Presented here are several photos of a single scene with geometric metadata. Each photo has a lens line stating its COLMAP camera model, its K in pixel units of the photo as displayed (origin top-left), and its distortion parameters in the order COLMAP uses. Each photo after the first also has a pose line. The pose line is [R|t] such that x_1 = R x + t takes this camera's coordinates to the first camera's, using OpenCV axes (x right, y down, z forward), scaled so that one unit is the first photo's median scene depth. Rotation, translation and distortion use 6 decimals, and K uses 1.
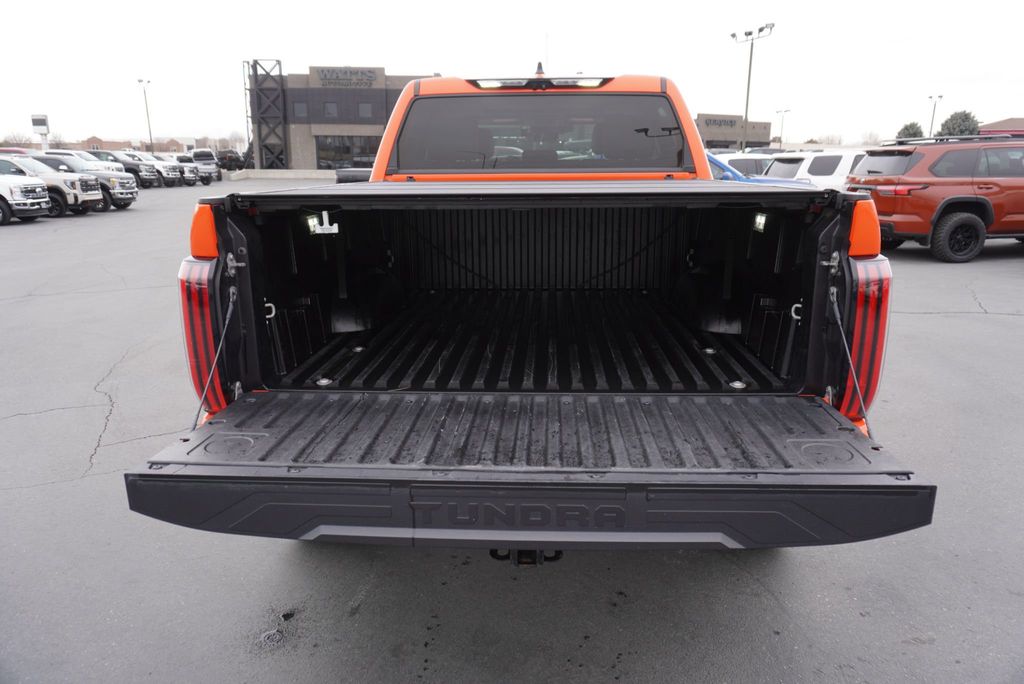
lens RADIAL K [[688.0, 0, 516.7], [0, 688.0, 336.0], [0, 0, 1]] dist [-0.037749, 0.018726]
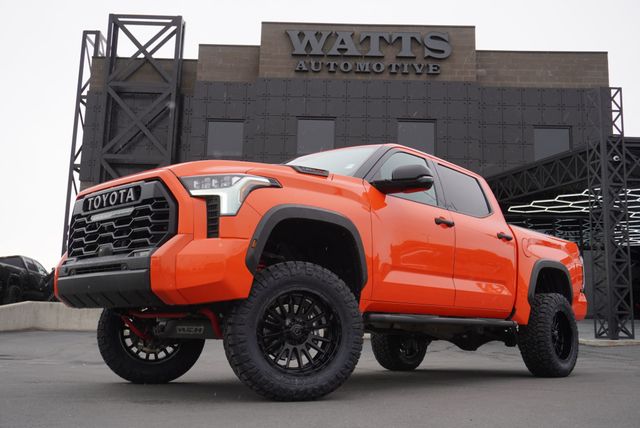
lens RADIAL K [[705.4, 0, 322.3], [0, 705.4, 211.7], [0, 0, 1]] dist [-0.001551, 0.000000]
pose [[0.997963, 0.007629, -0.063341, -1.141218], [-0.032773, 0.913123, -0.406365, -0.719165], [0.054738, 0.407613, 0.911513, 3.229972]]
